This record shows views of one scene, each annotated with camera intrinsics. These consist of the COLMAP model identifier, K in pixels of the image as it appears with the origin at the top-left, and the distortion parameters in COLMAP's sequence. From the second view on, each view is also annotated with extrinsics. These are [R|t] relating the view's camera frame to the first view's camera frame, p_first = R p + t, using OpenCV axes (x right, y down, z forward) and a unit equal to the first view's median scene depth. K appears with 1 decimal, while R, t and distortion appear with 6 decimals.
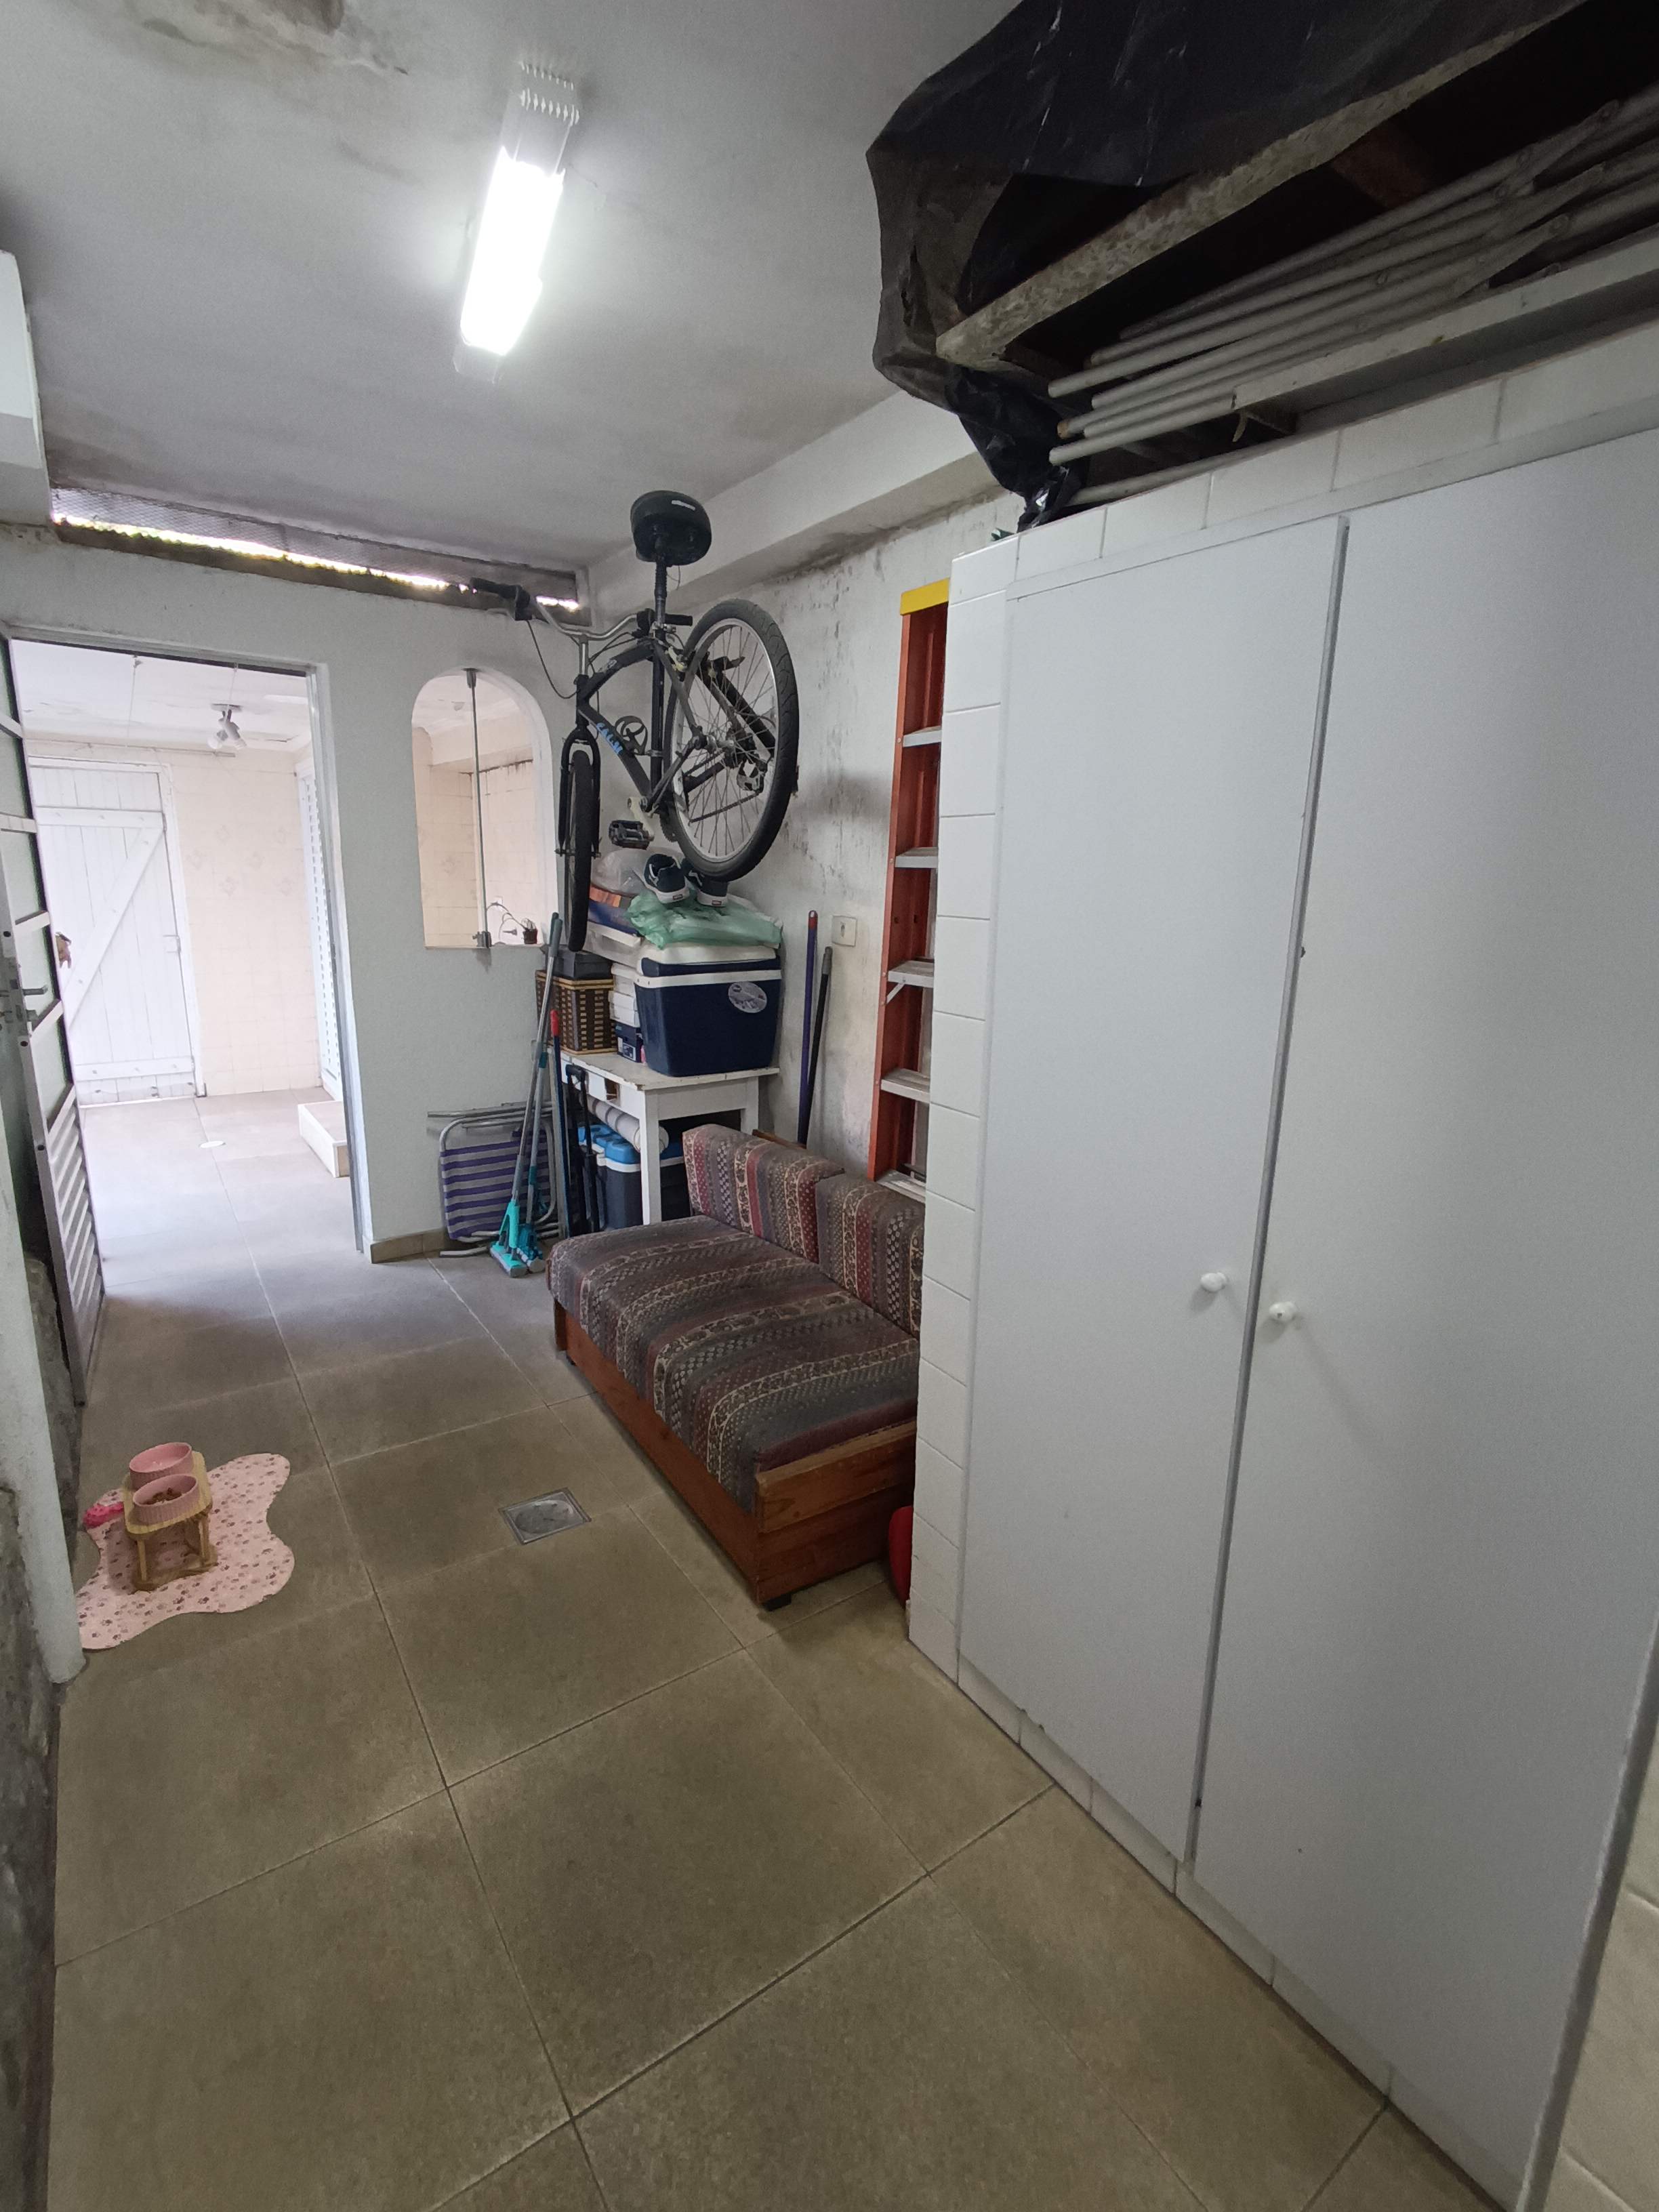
lens RADIAL K [[1009.3, 0, 829.5], [0, 1009.3, 1106.0], [0, 0, 1]] dist [-0.003963, -0.000591]
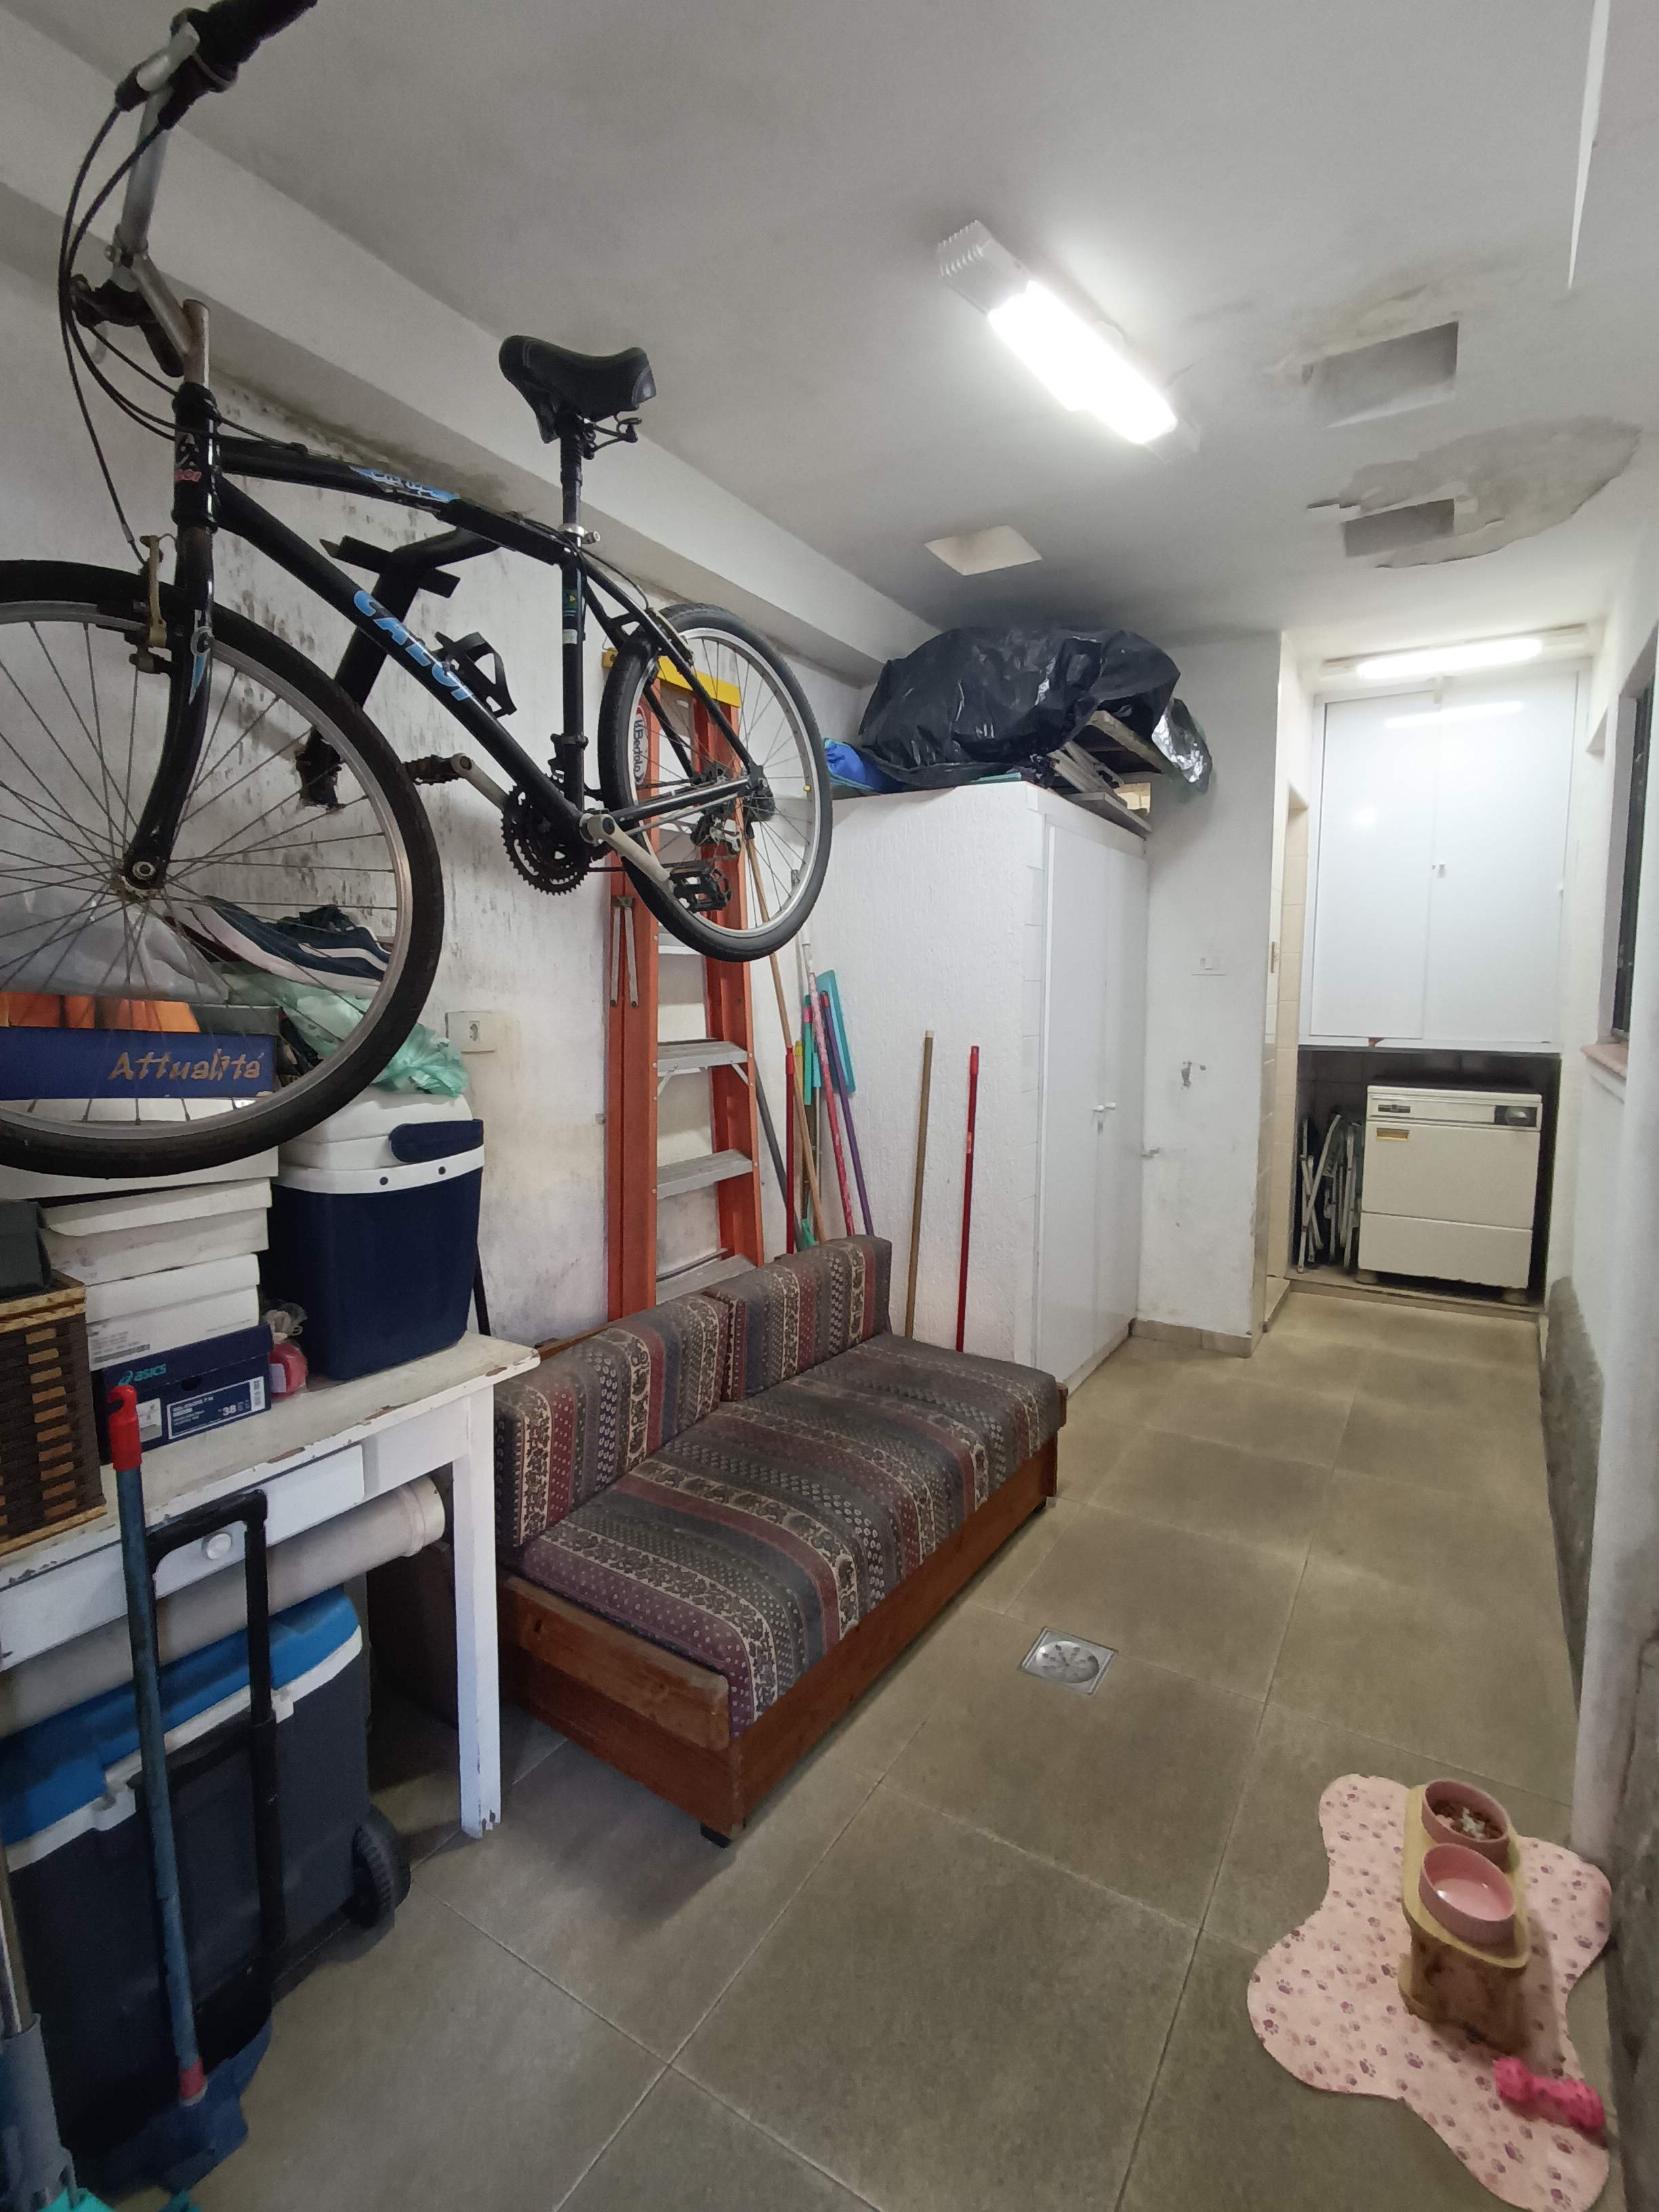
lens RADIAL K [[1009.3, 0, 829.5], [0, 1009.3, 1106.0], [0, 0, 1]] dist [-0.003963, -0.000591]
pose [[-0.388192, -0.141954, 0.910580, -1.057881], [0.189299, 0.954714, 0.229535, -0.360252], [-0.901927, 0.261475, -0.343741, 1.516654]]
